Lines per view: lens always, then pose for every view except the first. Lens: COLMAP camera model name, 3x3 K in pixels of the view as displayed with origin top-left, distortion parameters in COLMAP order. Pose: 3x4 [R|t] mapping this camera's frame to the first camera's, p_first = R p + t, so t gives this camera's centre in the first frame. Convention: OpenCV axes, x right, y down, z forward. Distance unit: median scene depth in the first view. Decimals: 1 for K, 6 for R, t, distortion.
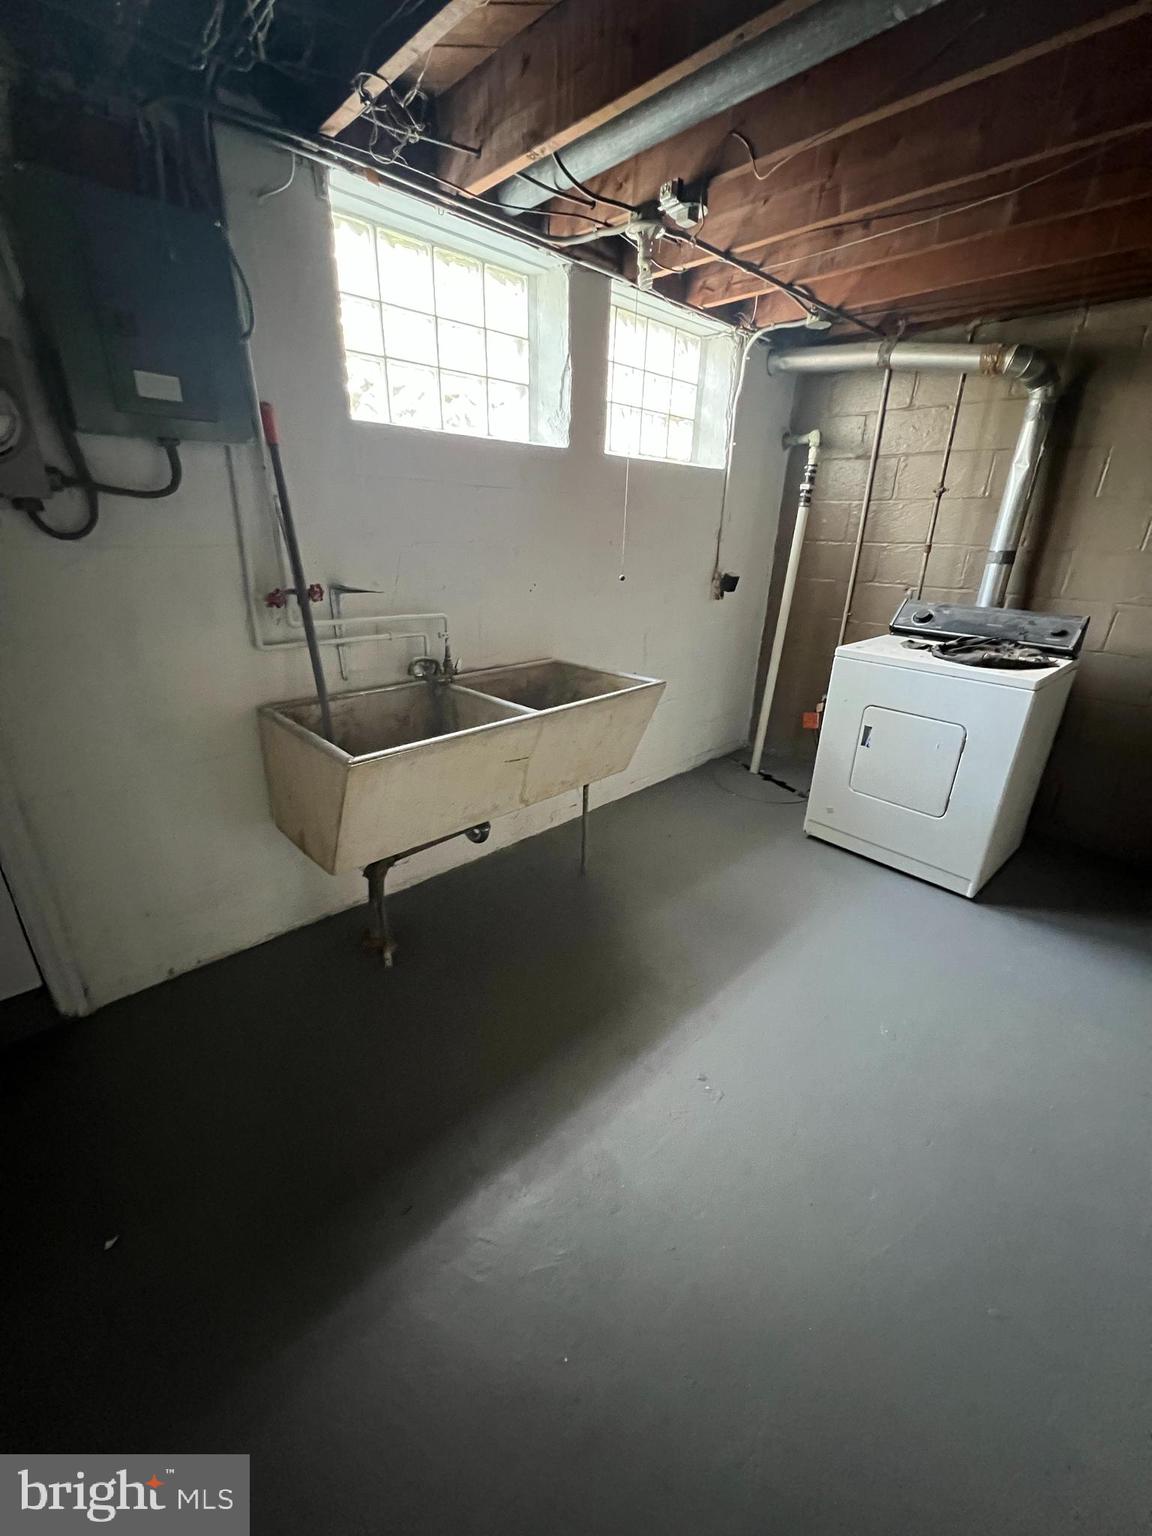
lens RADIAL K [[613.3, 0, 576.0], [0, 613.3, 768.0], [0, 0, 1]] dist [-0.000181, 0.000420]
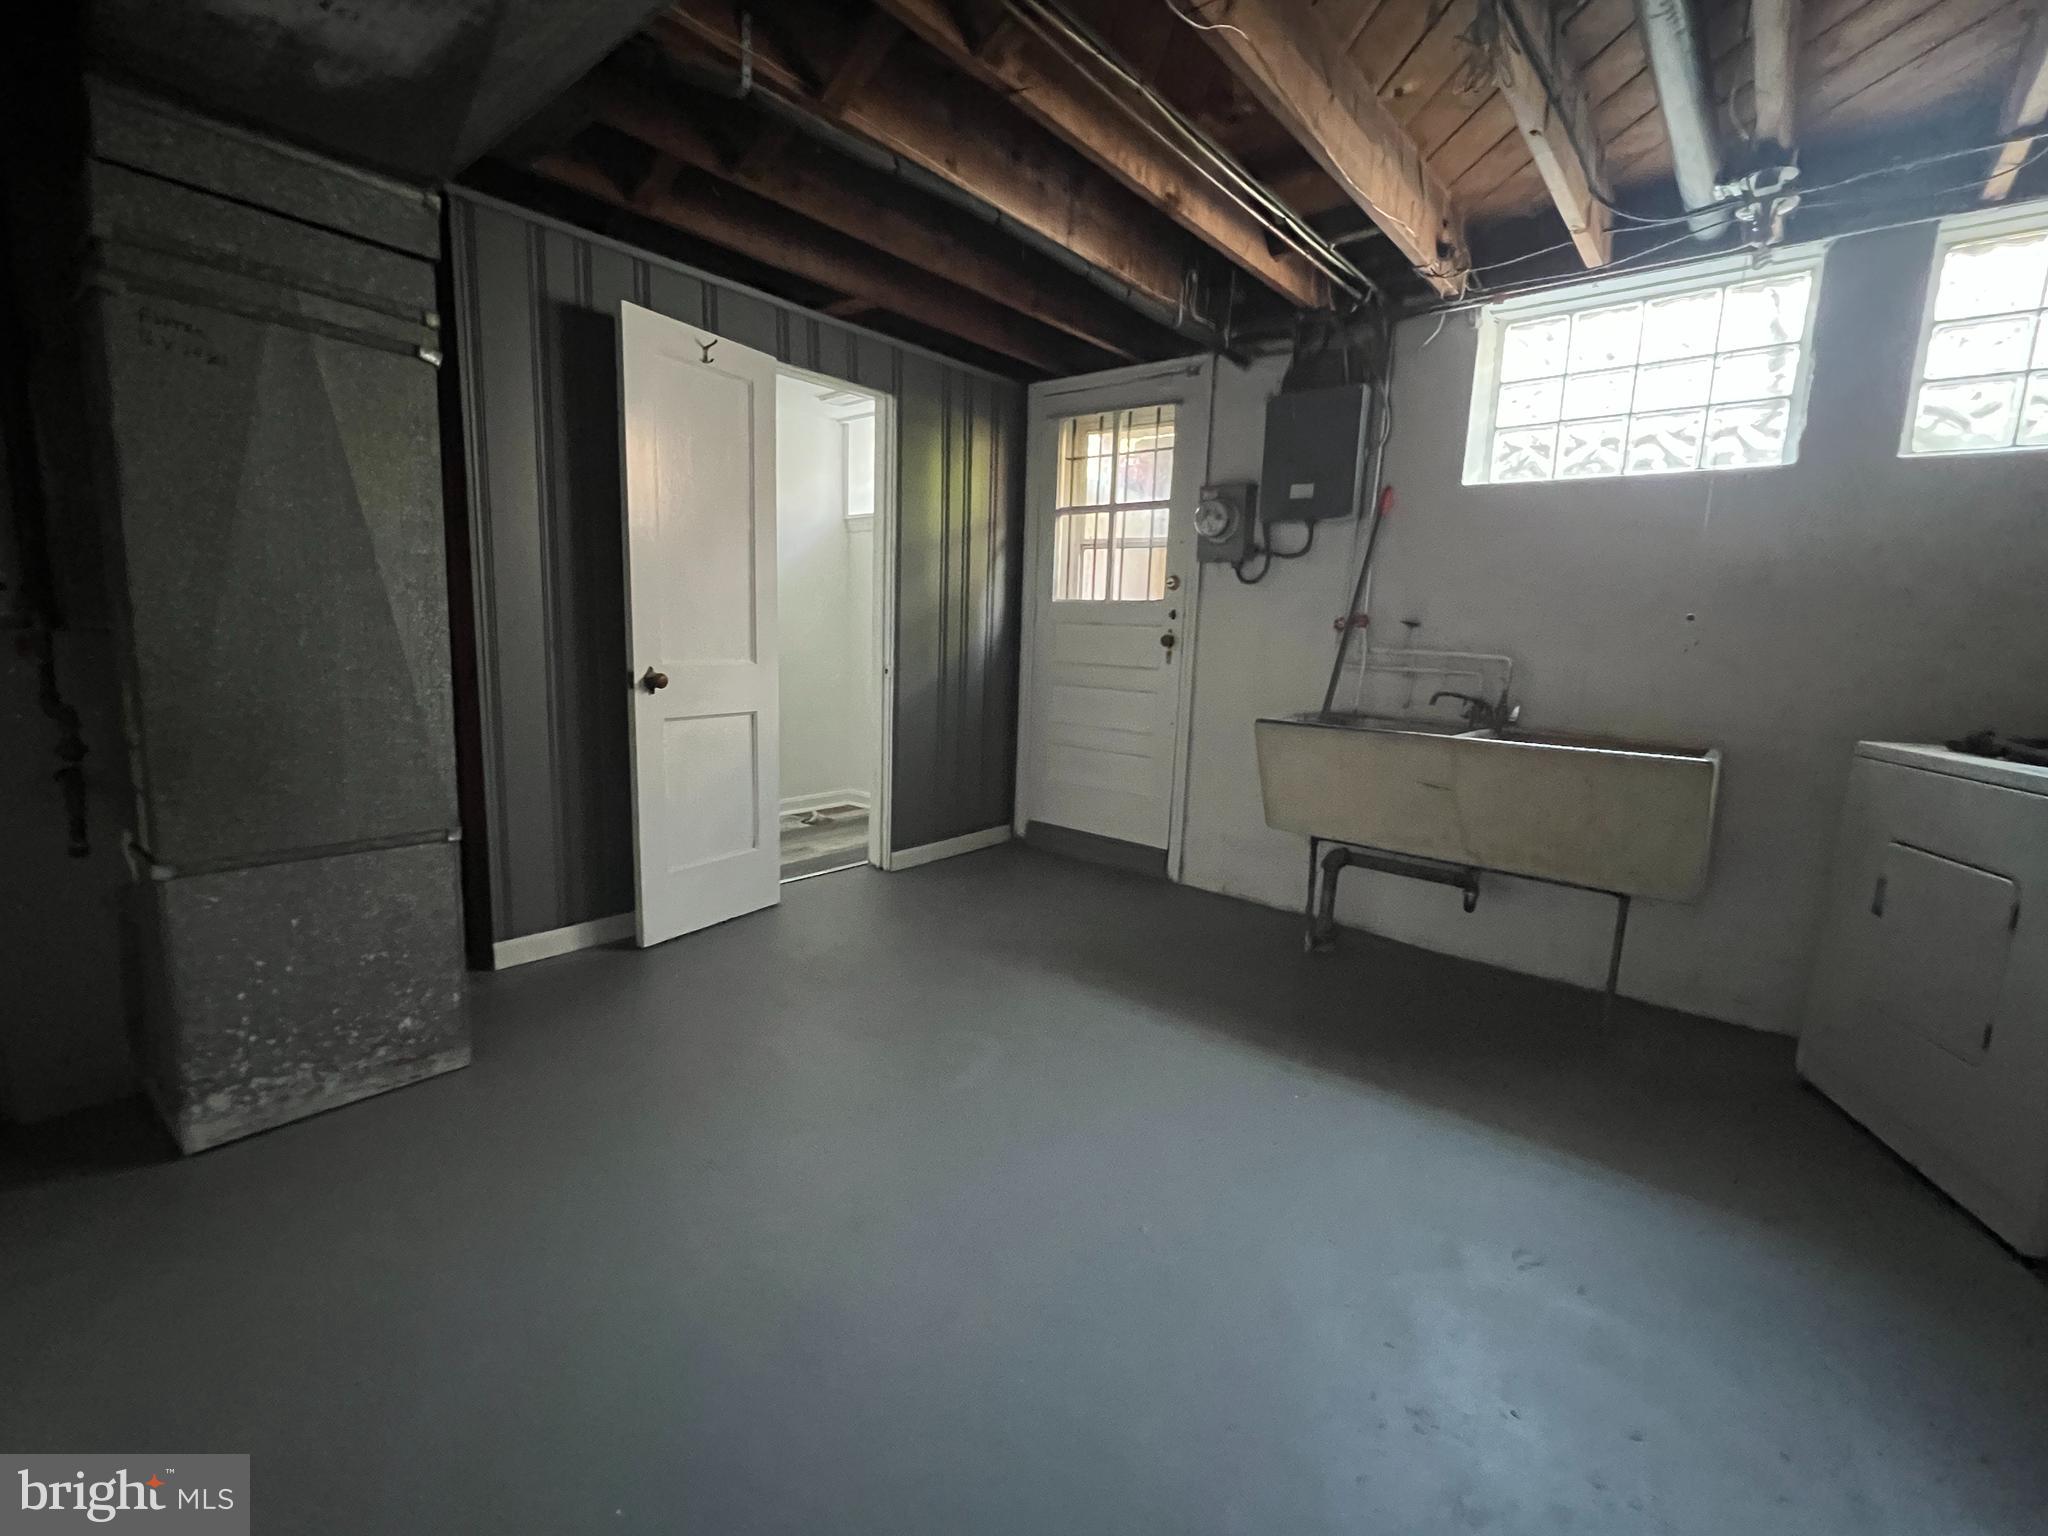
lens RADIAL K [[888.0, 0, 1020.1], [0, 888.0, 751.6], [0, 0, 1]] dist [-0.000280, -0.000201]
pose [[0.099768, 0.111348, -0.988761, 1.358498], [-0.403339, 0.912940, 0.062112, 0.131122], [0.909596, 0.392609, 0.135994, 0.233703]]
